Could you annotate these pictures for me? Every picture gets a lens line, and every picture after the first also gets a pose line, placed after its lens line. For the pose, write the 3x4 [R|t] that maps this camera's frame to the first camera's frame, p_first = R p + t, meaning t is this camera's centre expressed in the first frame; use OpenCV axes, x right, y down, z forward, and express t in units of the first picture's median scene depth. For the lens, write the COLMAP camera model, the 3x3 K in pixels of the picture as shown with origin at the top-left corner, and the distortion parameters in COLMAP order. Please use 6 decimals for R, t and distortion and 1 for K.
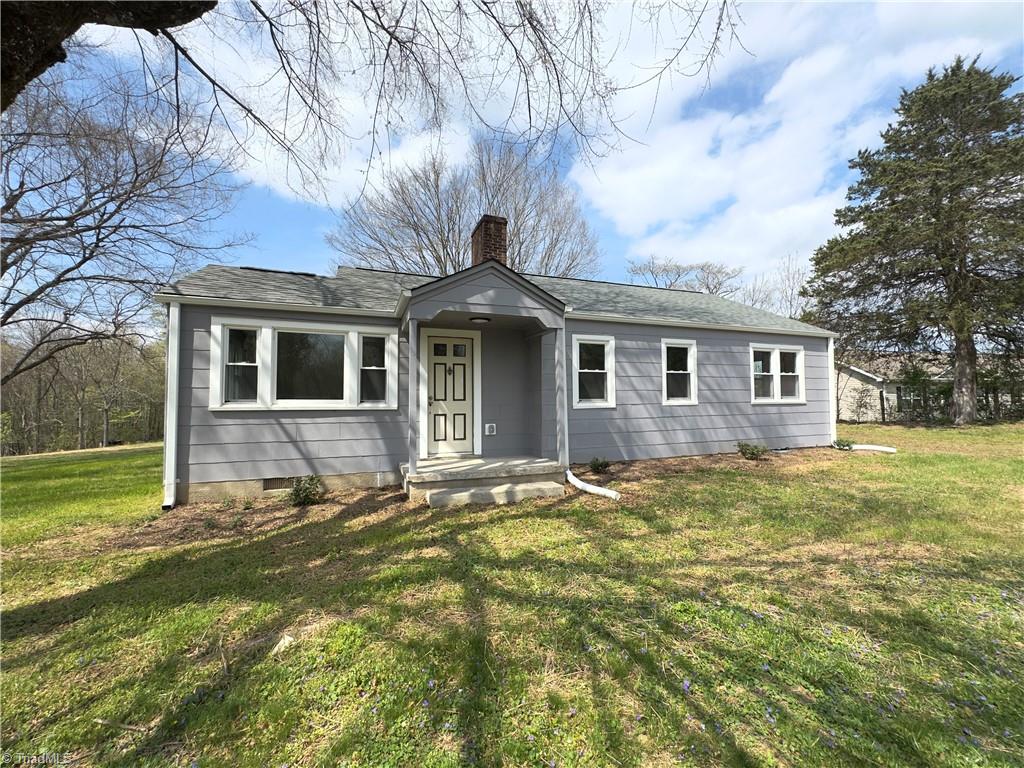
lens RADIAL K [[407.6, 0, 512.0], [0, 407.6, 384.0], [0, 0, 1]] dist [-0.000089, 0.000068]
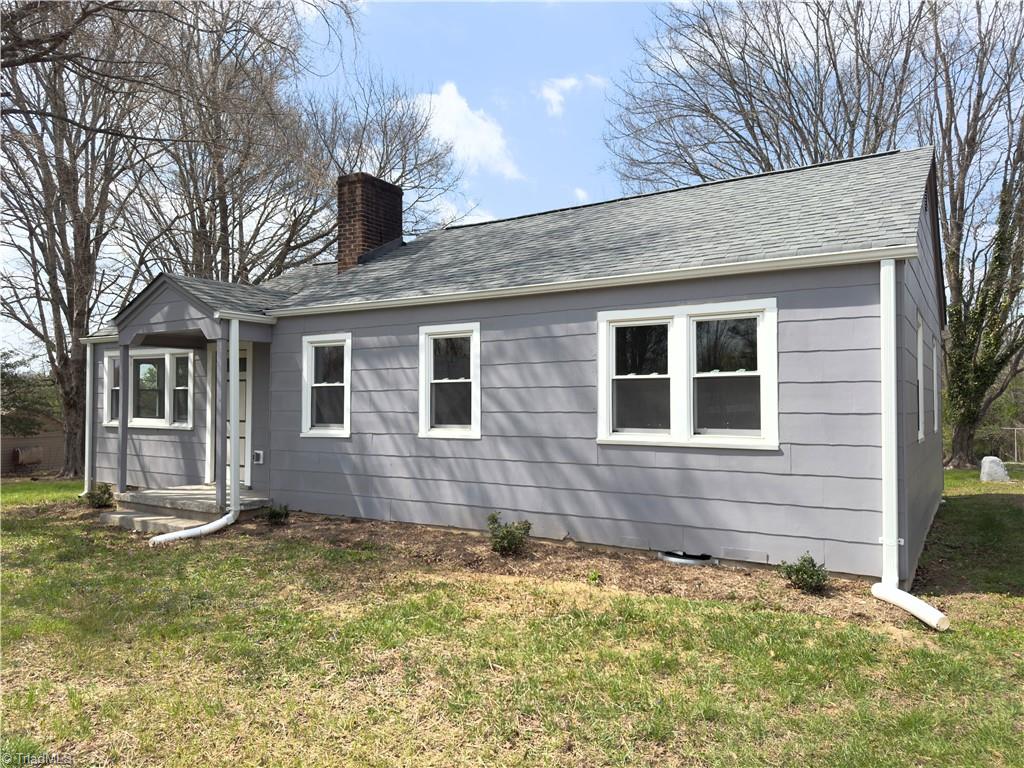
lens RADIAL K [[710.9, 0, 512.0], [0, 710.9, 384.0], [0, 0, 1]] dist [0.040382, 0.000006]
pose [[0.606281, -0.023005, -0.794918, 1.339595], [0.013522, 0.999735, -0.018619, -0.005099], [0.795136, 0.000539, 0.606431, 0.482746]]
